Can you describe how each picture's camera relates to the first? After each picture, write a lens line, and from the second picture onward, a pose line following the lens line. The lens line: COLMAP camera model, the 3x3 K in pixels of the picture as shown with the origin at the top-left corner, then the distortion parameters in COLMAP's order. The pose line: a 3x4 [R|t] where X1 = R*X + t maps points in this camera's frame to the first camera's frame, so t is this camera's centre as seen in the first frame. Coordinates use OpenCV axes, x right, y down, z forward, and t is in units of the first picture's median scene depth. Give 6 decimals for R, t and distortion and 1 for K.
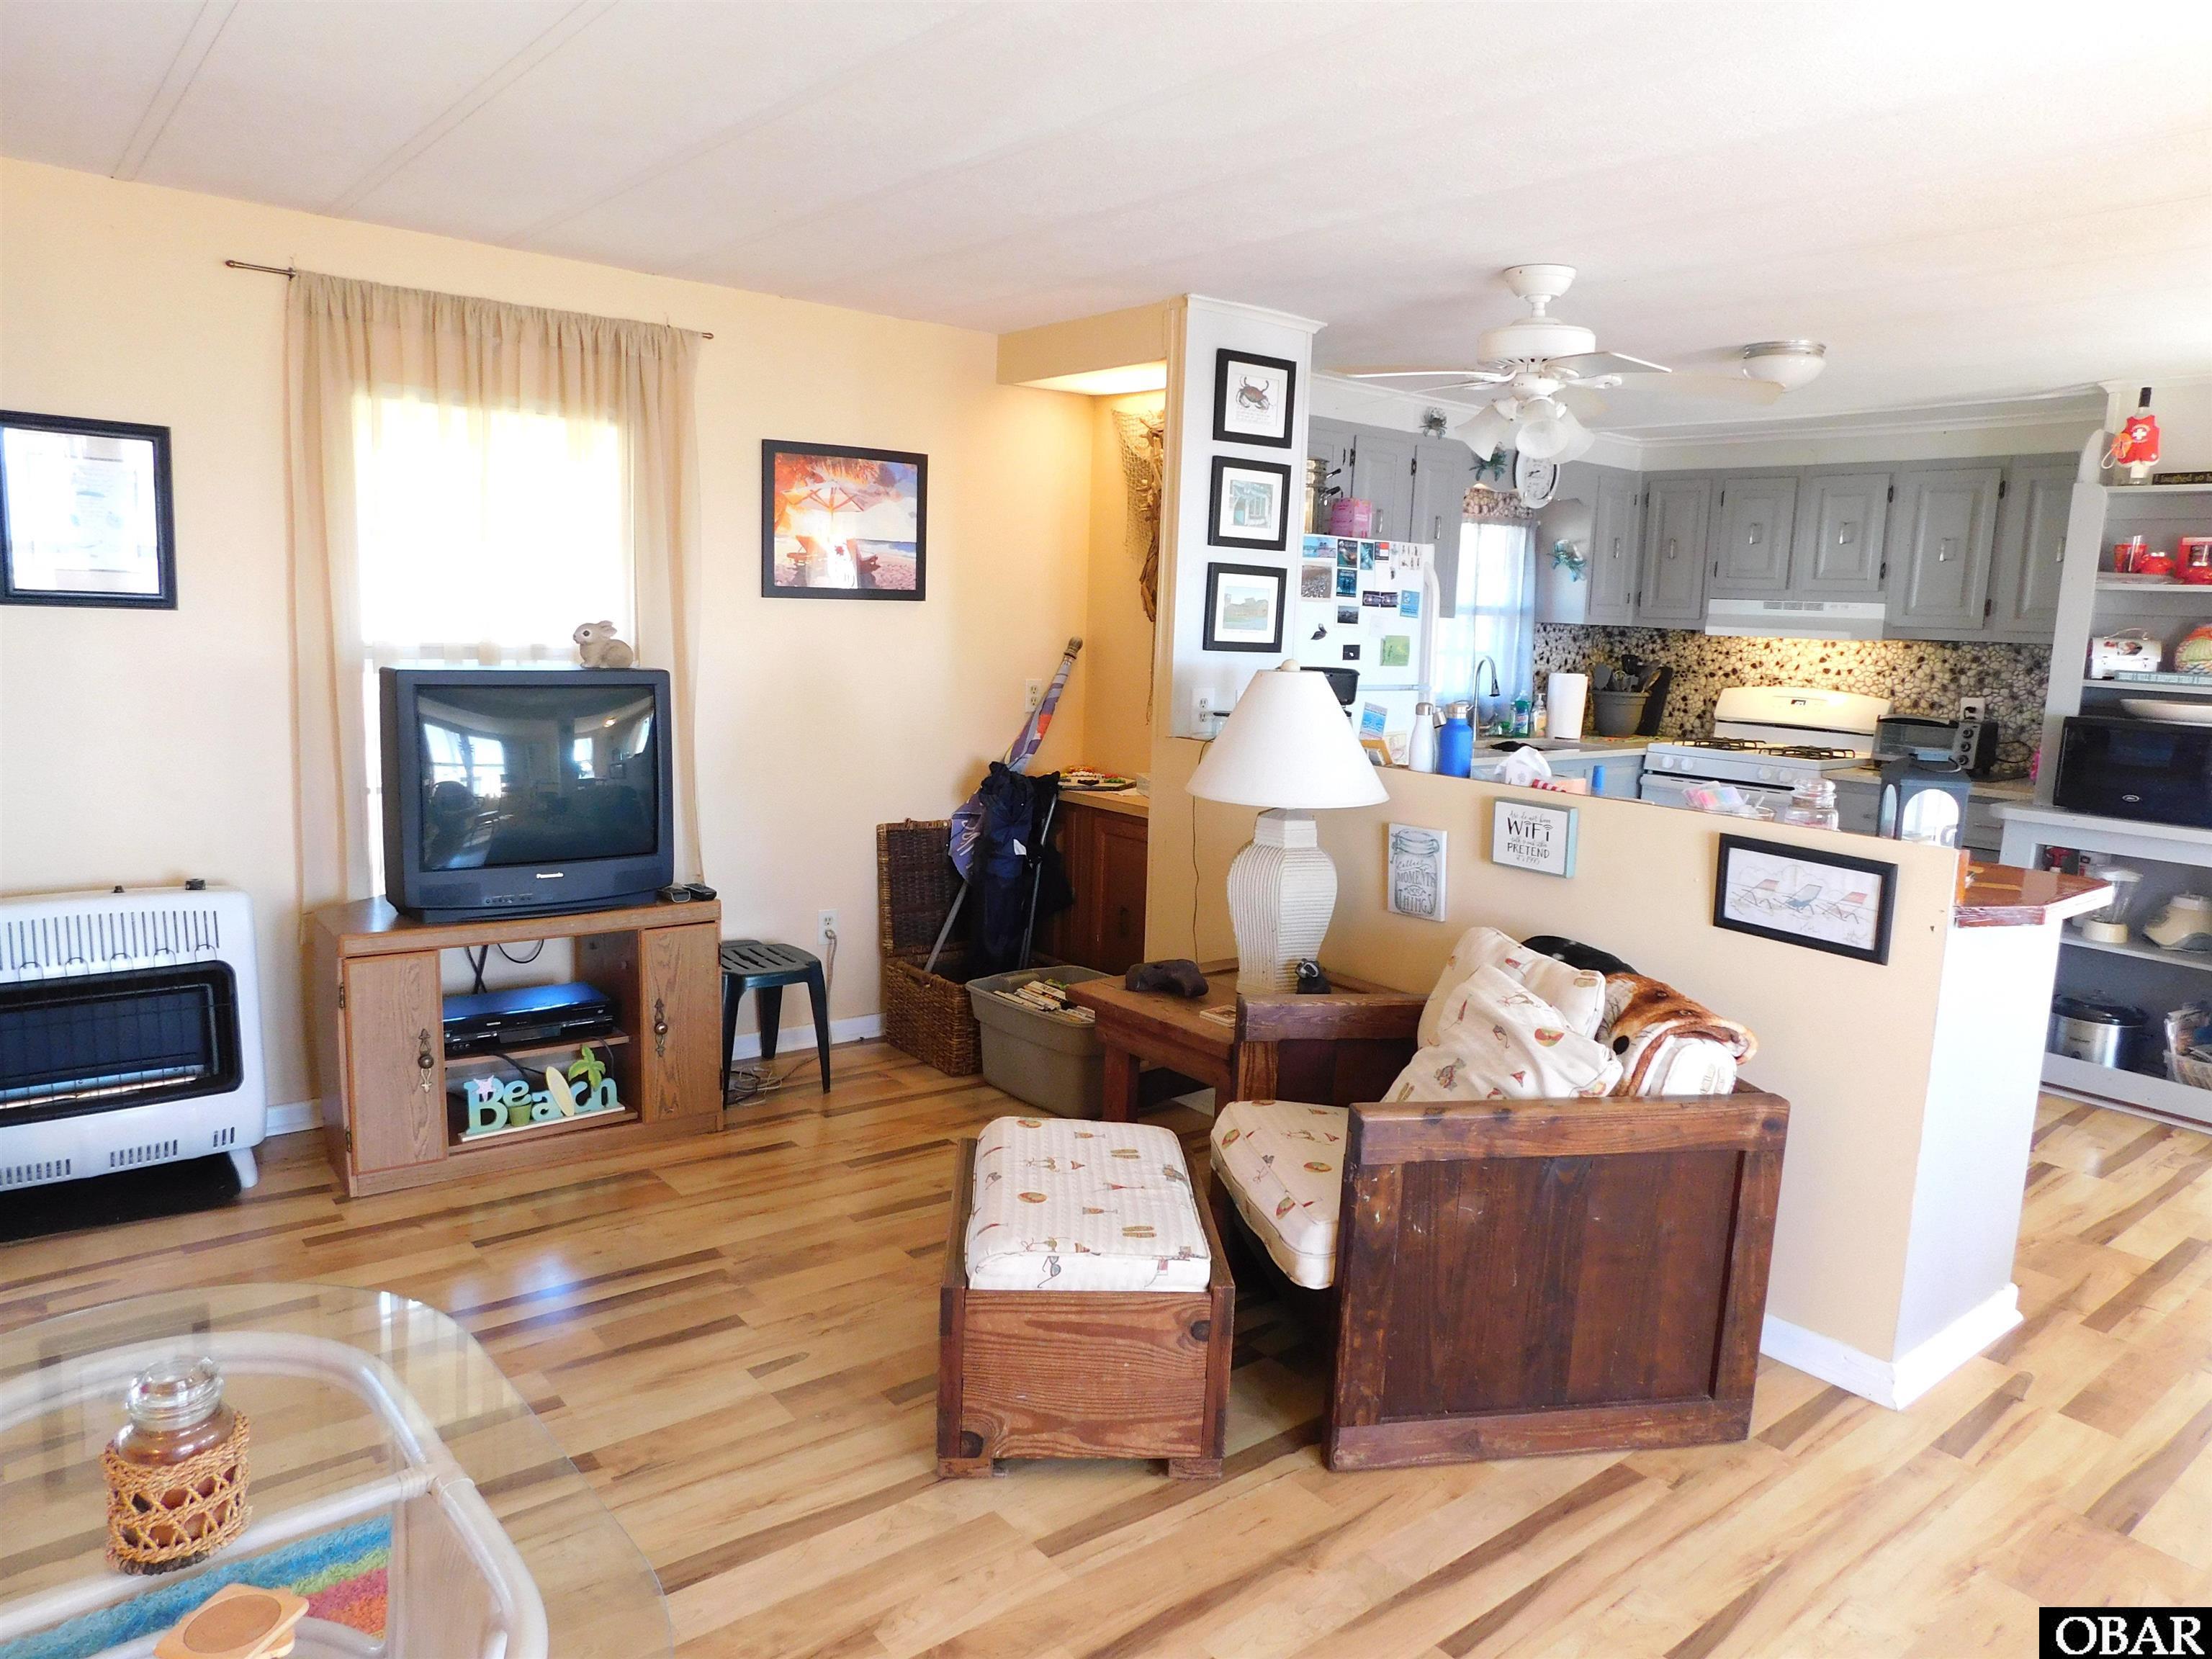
lens RADIAL K [[1472.5, 0, 1106.0], [0, 1472.5, 829.5], [0, 0, 1]] dist [-0.068594, 0.061368]
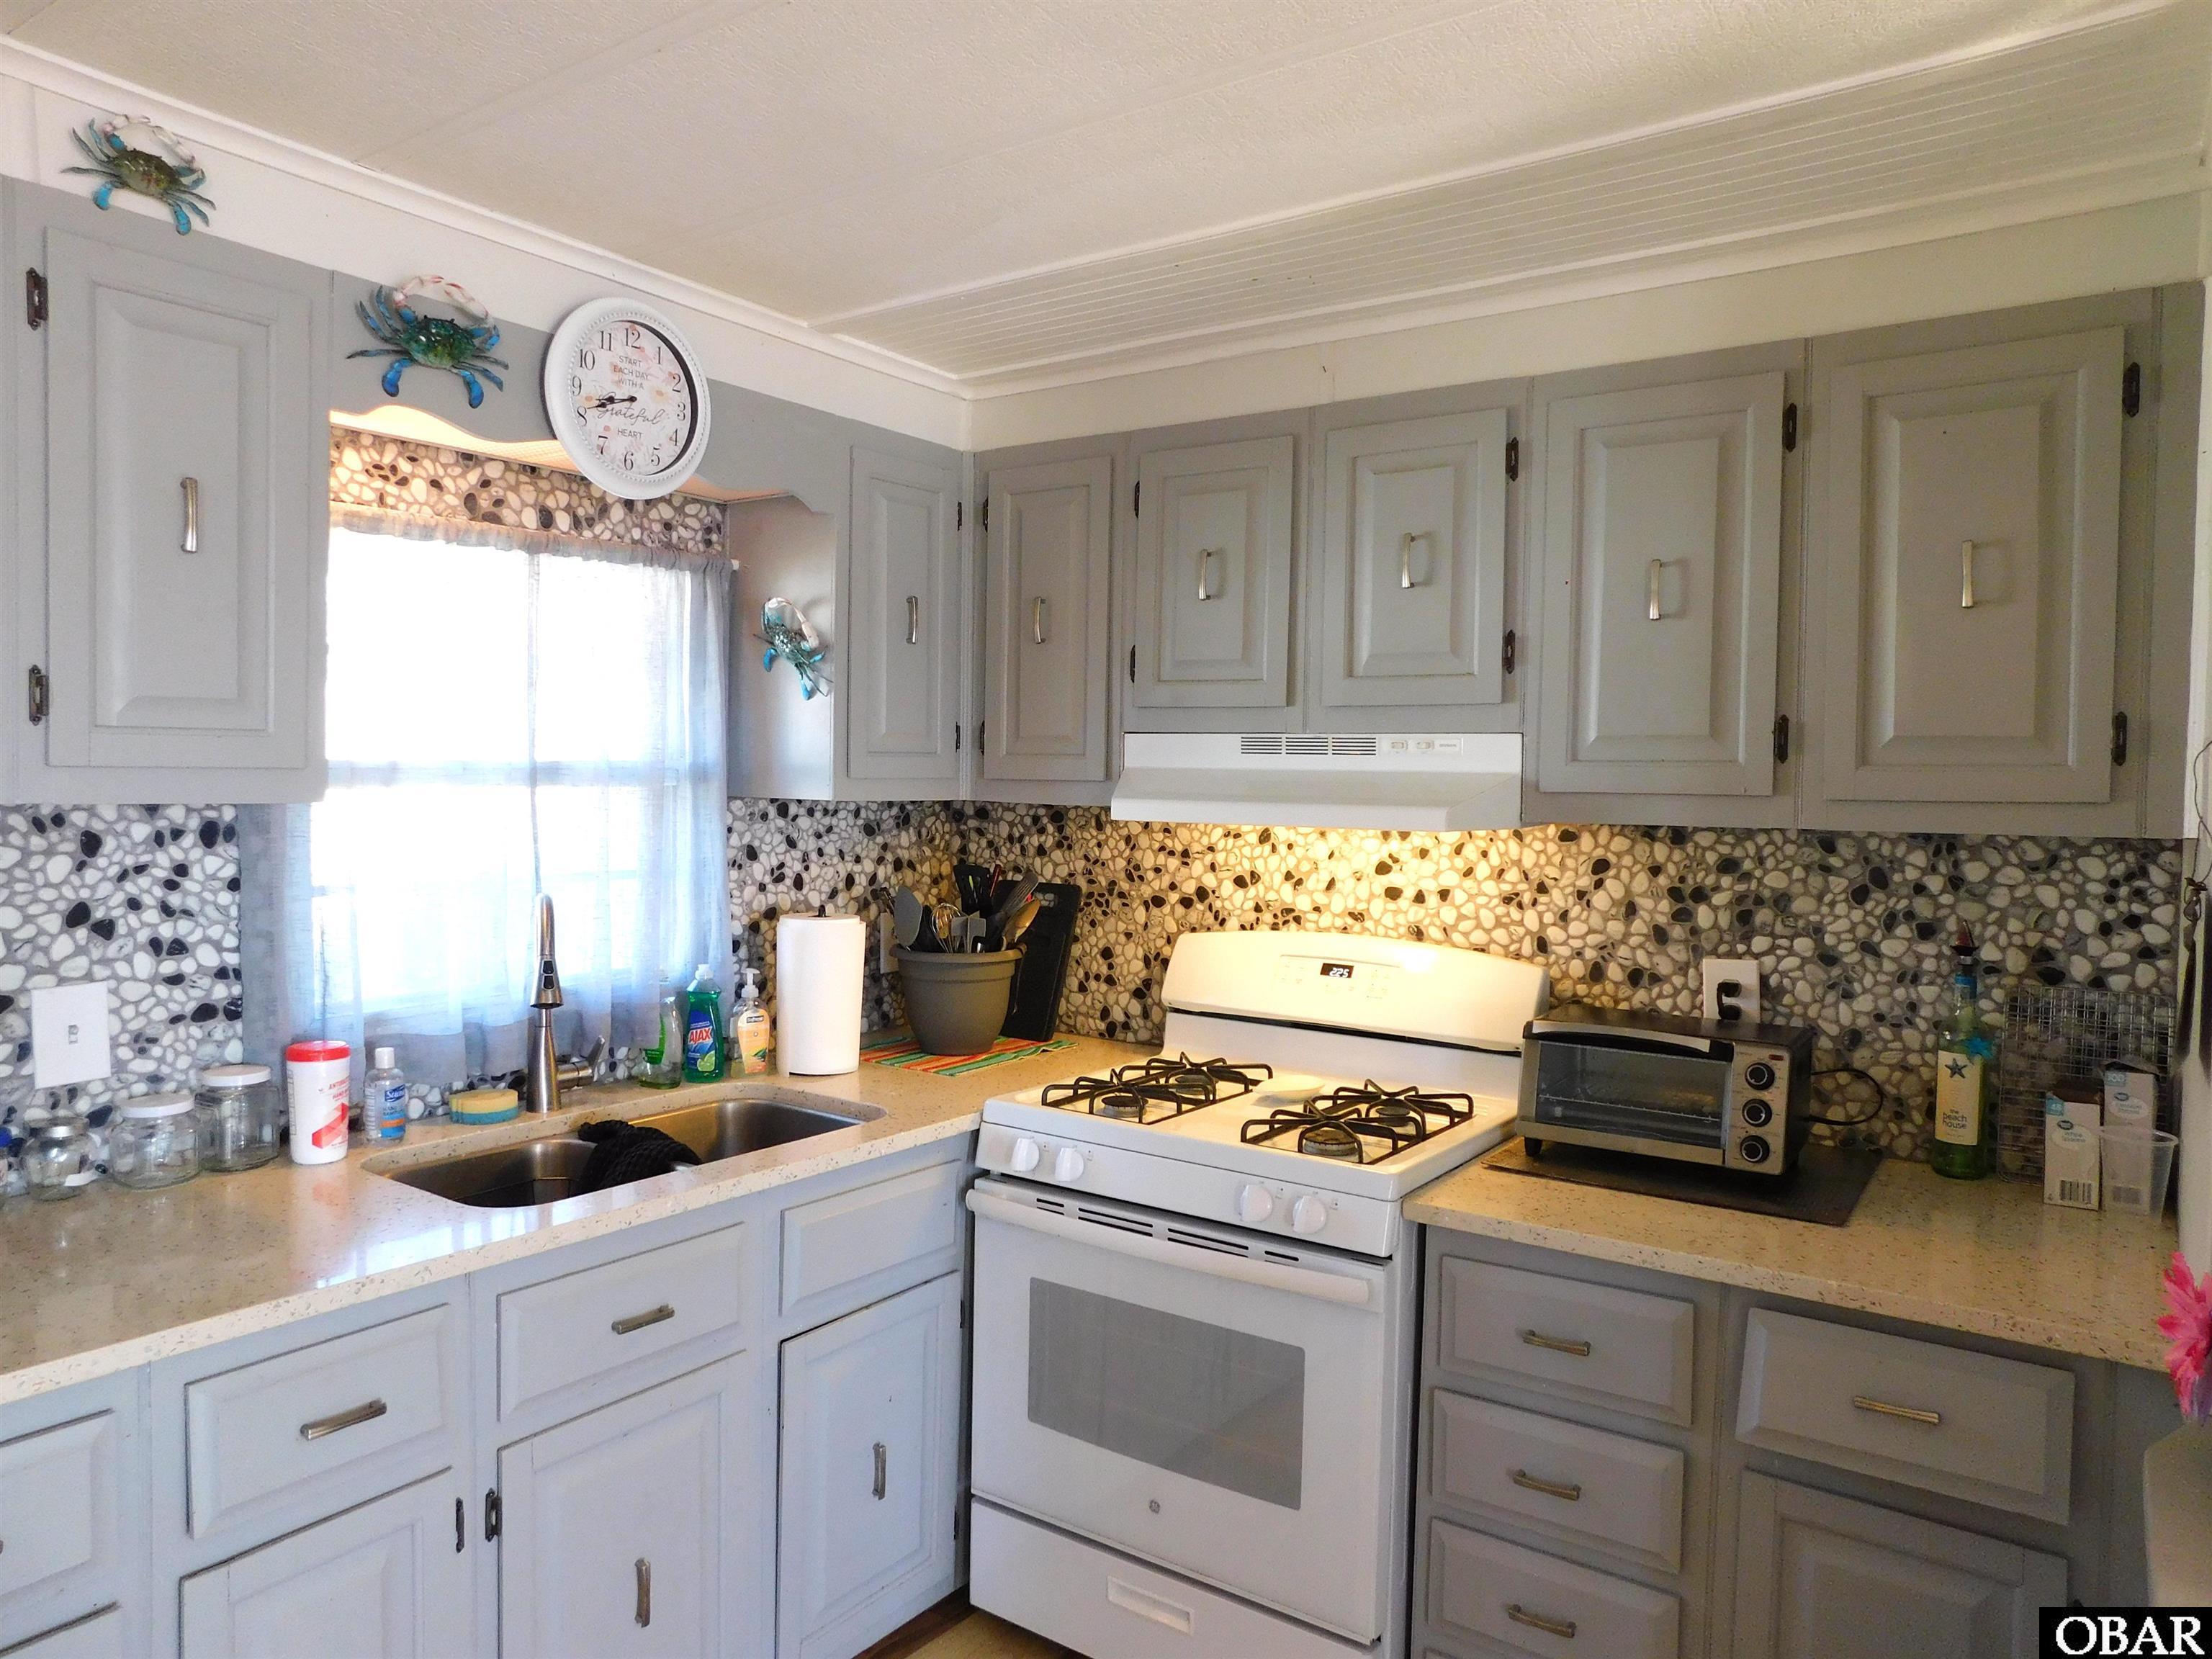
lens RADIAL K [[1472.5, 0, 1106.0], [0, 1472.5, 829.5], [0, 0, 1]] dist [-0.068594, 0.061368]
pose [[0.962880, -0.030132, 0.268241, 0.299824], [0.058061, 0.993609, -0.096803, -0.091534], [-0.263610, 0.108784, 0.958476, 0.606950]]
